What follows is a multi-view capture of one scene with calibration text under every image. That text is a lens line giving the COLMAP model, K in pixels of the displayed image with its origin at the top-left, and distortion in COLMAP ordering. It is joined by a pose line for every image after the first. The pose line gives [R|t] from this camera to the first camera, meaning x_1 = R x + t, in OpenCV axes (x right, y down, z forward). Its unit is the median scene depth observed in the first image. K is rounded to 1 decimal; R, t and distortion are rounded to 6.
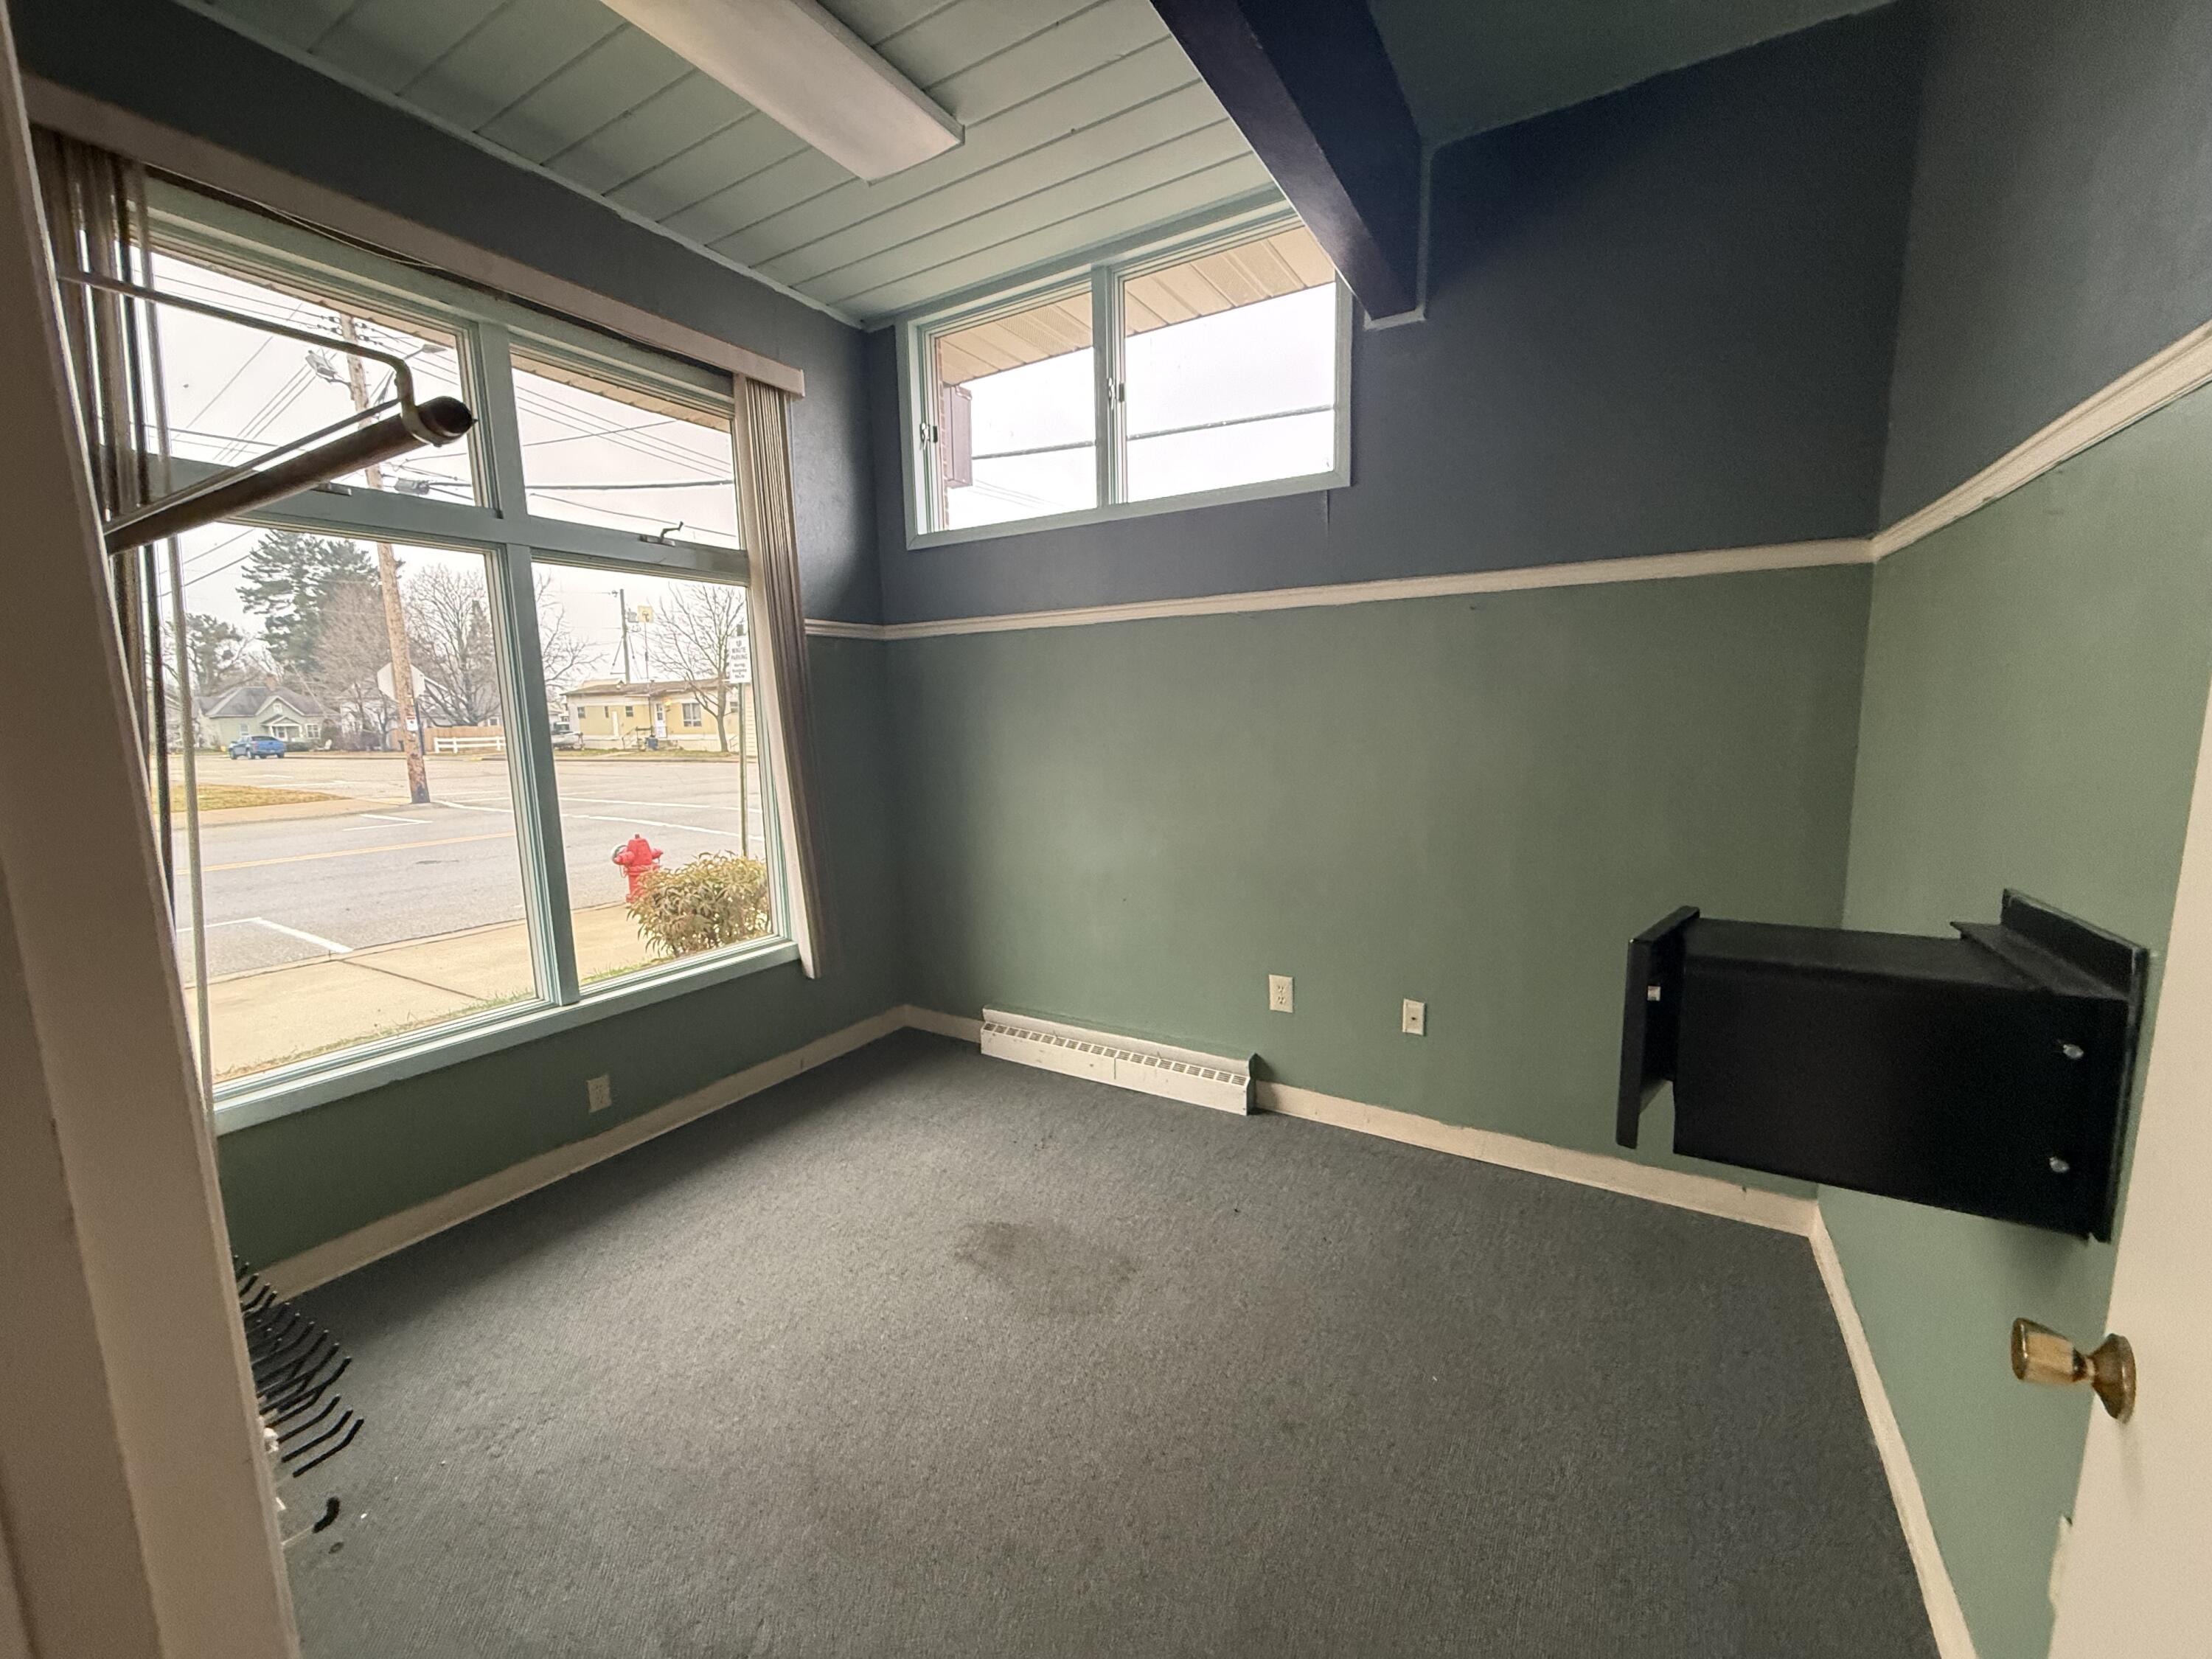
lens RADIAL K [[883.9, 0, 1106.0], [0, 883.9, 829.5], [0, 0, 1]] dist [0.001494, -0.000582]
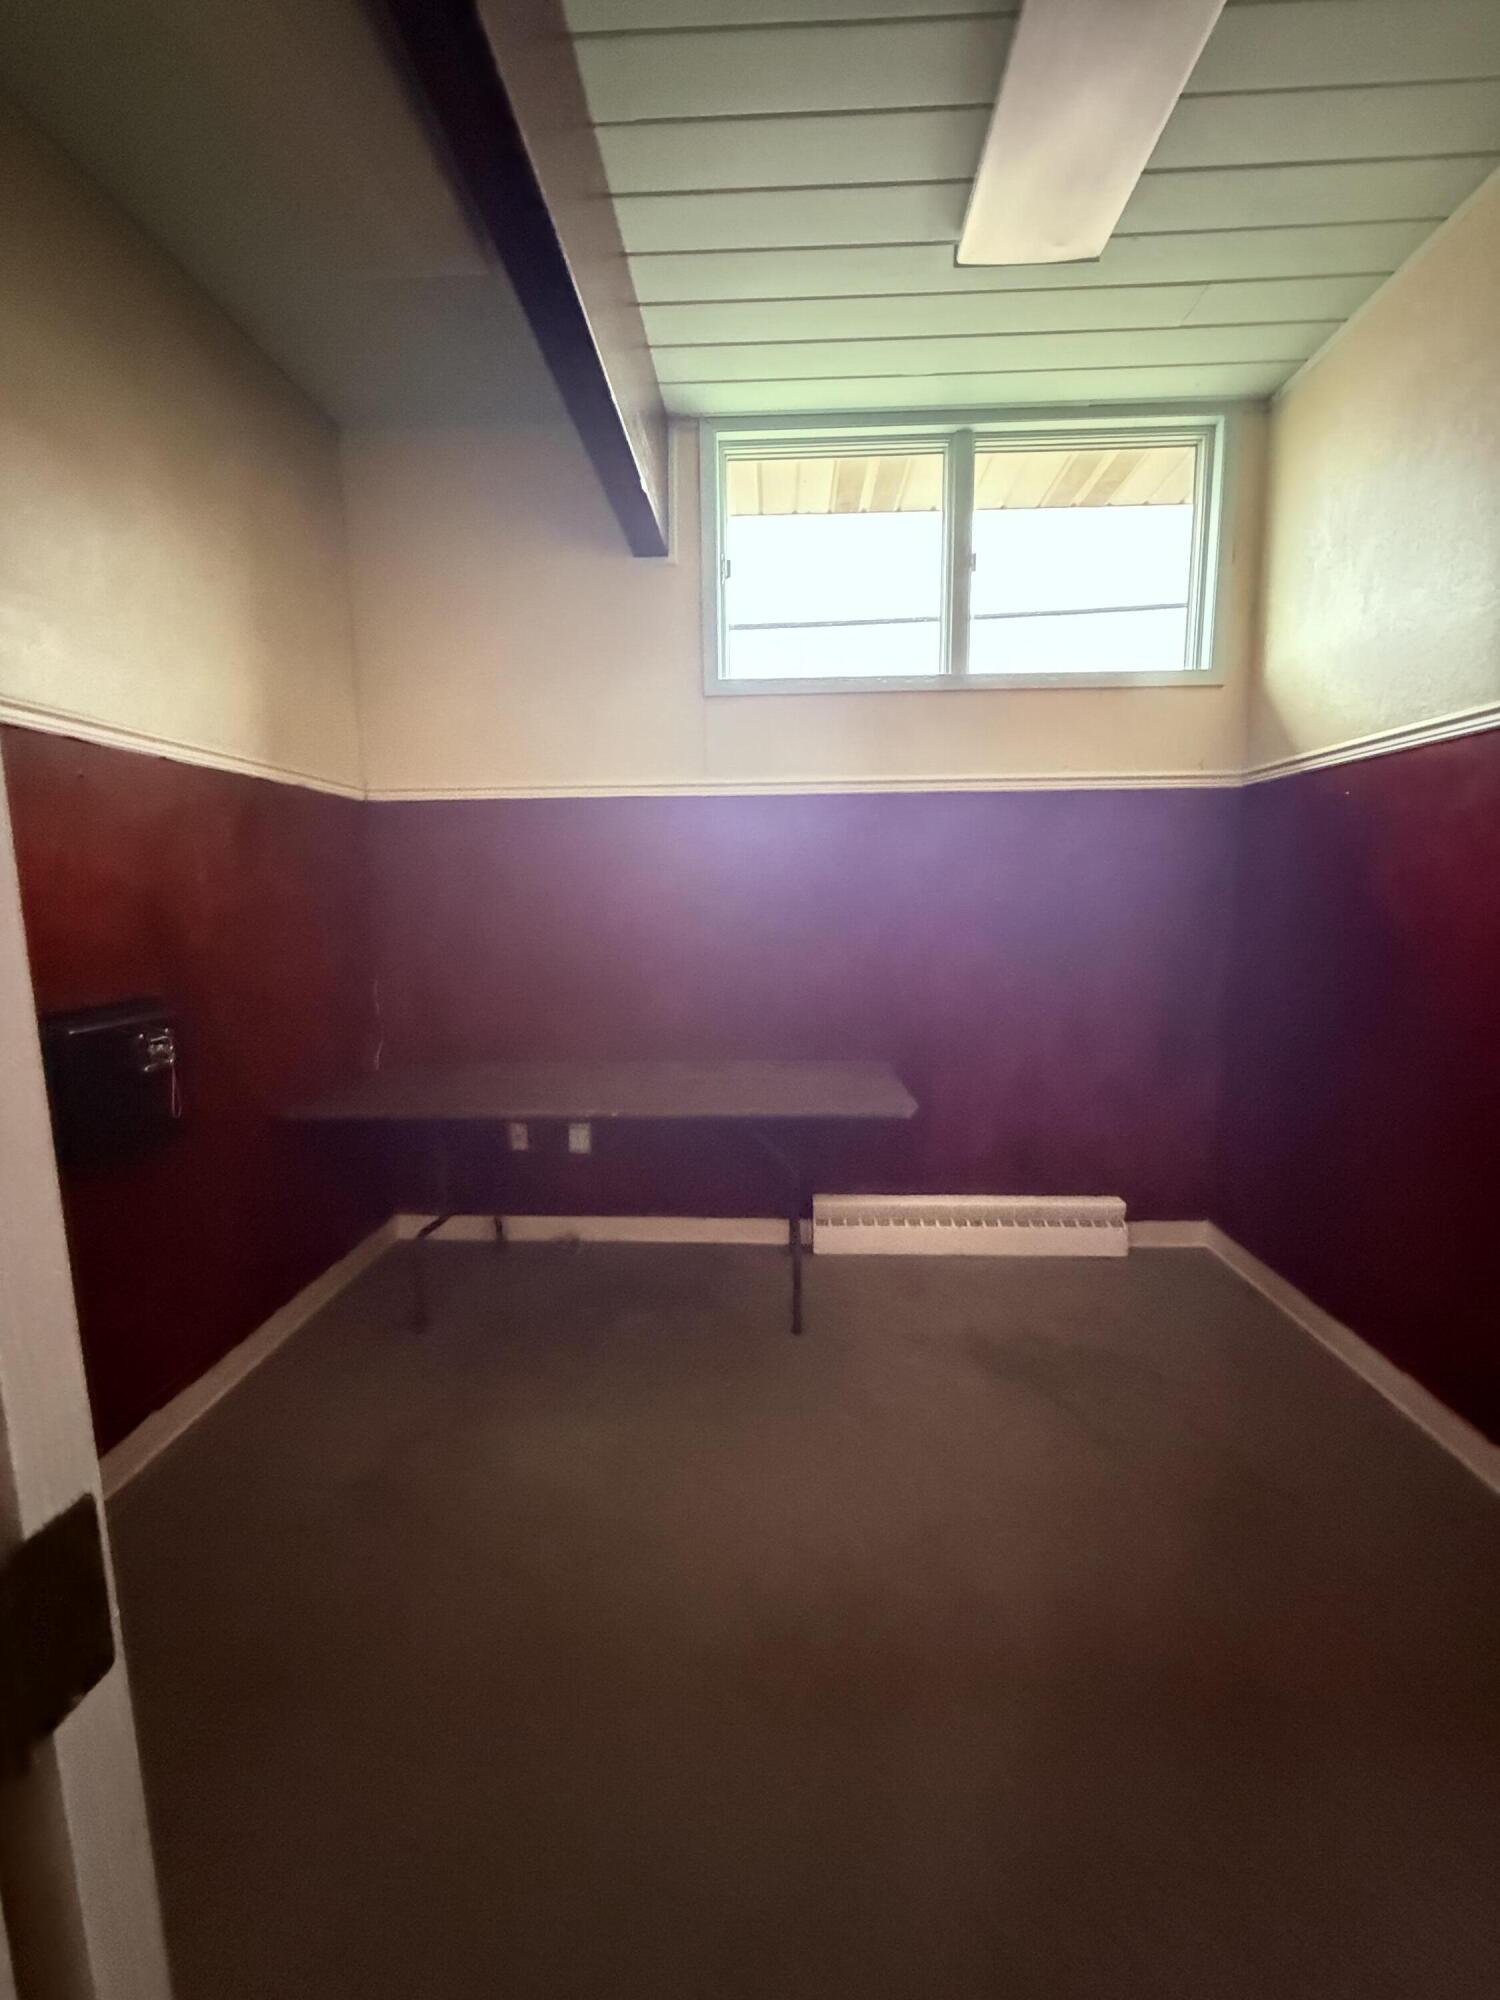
lens RADIAL K [[799.2, 0, 750.9], [0, 799.2, 1010.0], [0, 0, 1]] dist [0.001494, -0.000582]
pose [[0.879685, -0.055213, 0.472341, -0.674694], [0.063867, 0.997956, -0.002291, 0.000338], [-0.471249, 0.032182, 0.881413, 0.339234]]
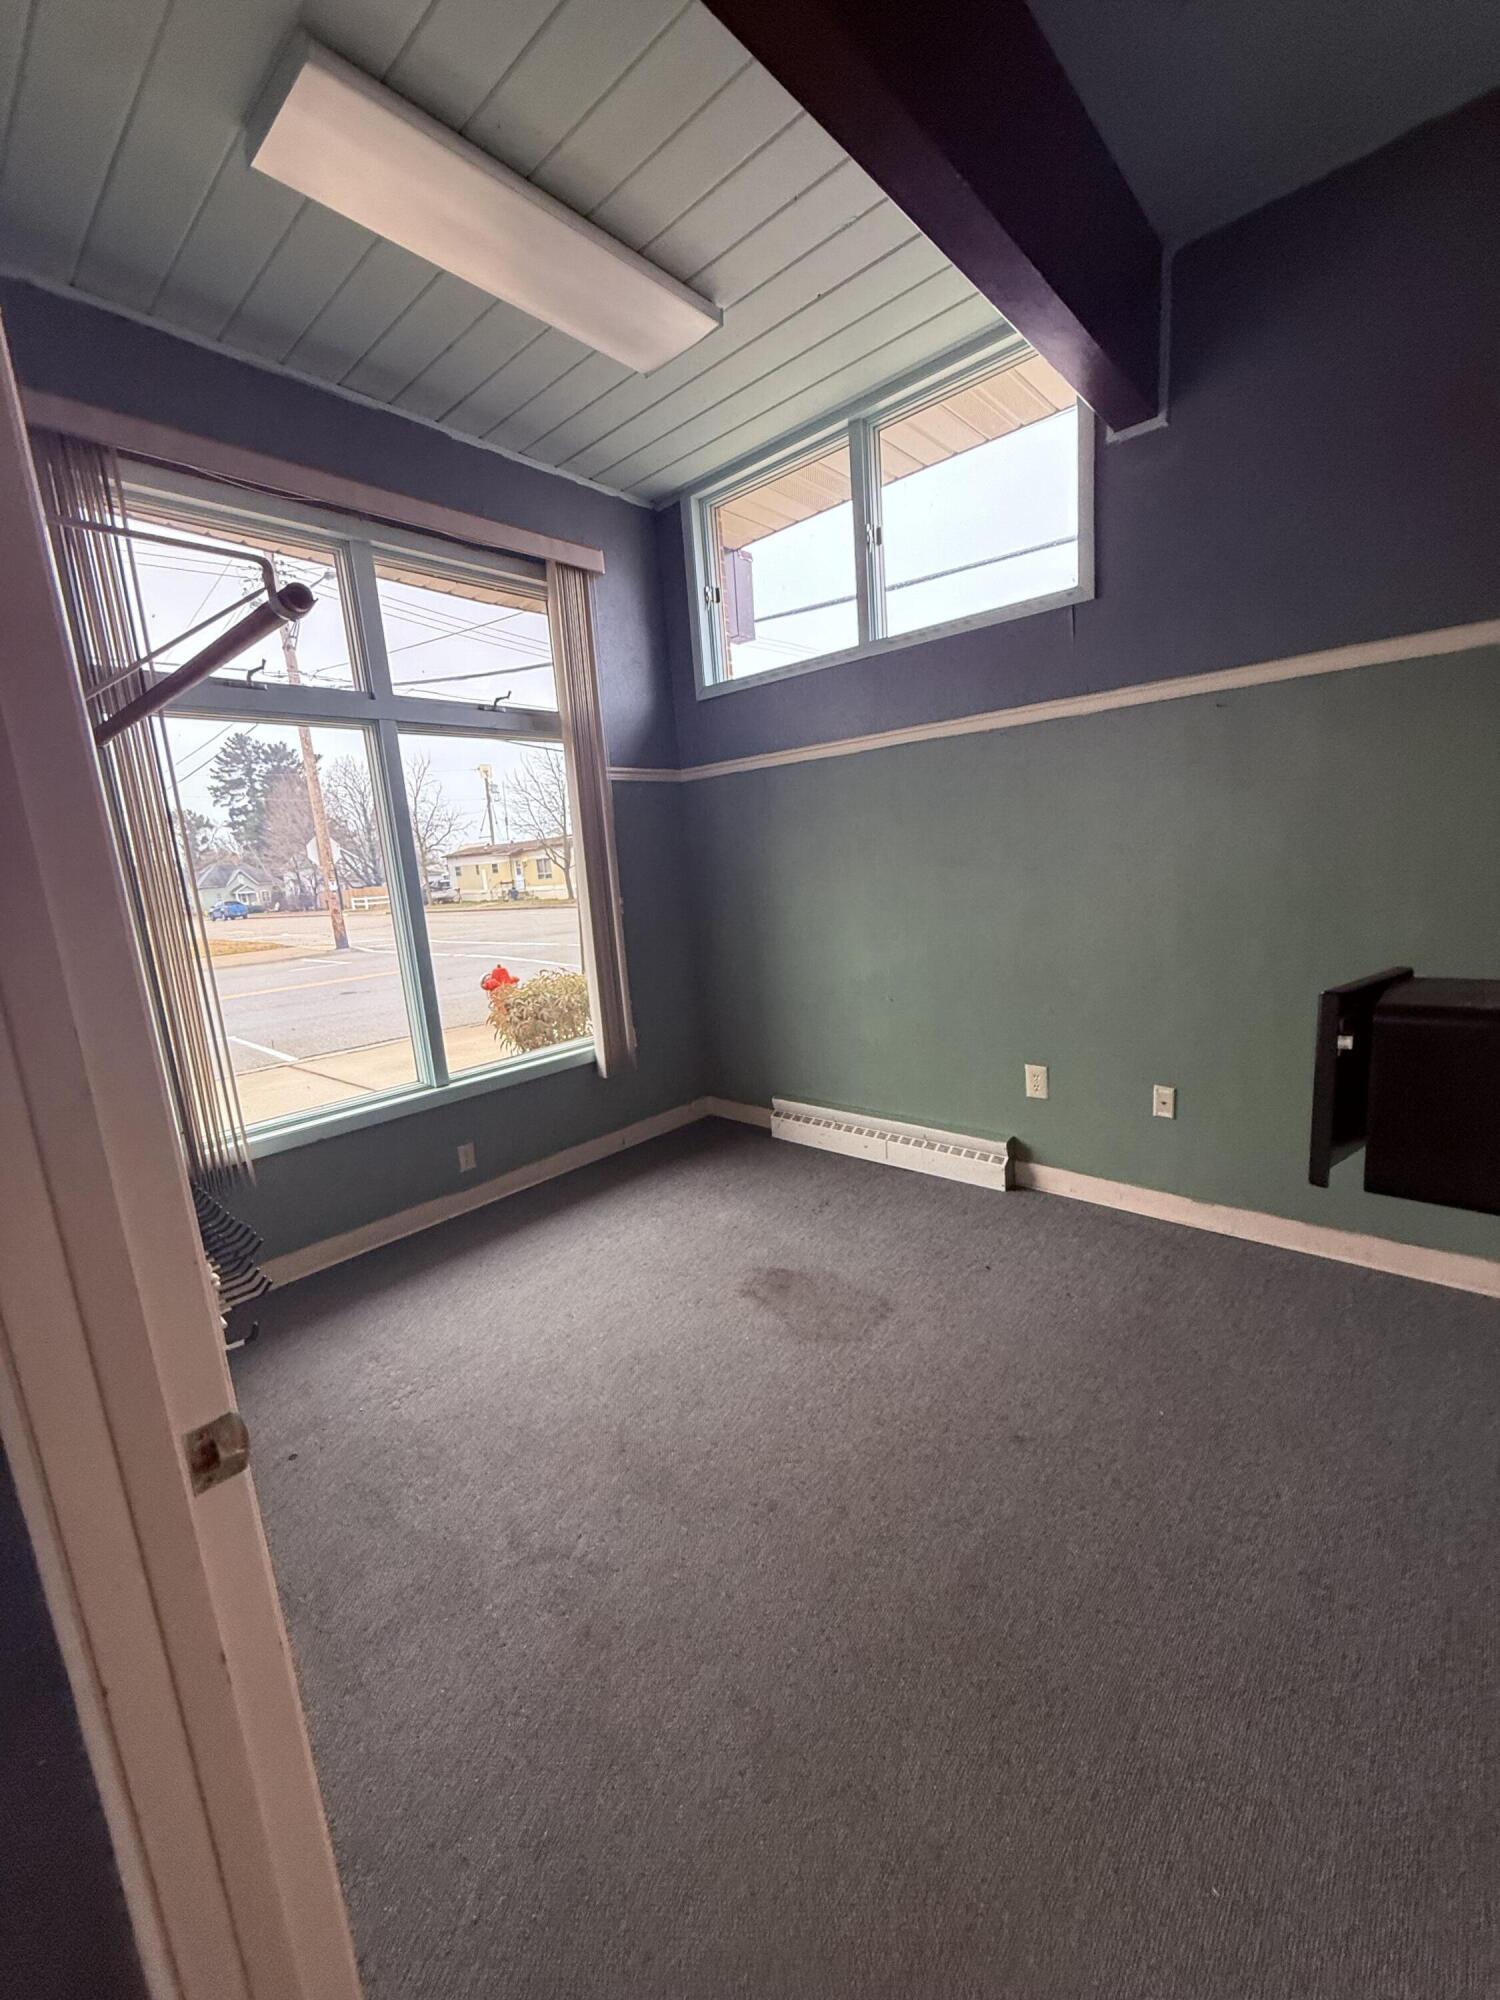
lens RADIAL K [[802.5, 0, 756.8], [0, 802.5, 1000.0], [0, 0, 1]] dist [-0.000403, 0.000302]
pose [[0.982306, -0.017789, -0.186436, 0.045580], [0.026666, 0.998621, 0.045214, 0.030910], [0.185375, -0.049386, 0.981426, -0.031076]]
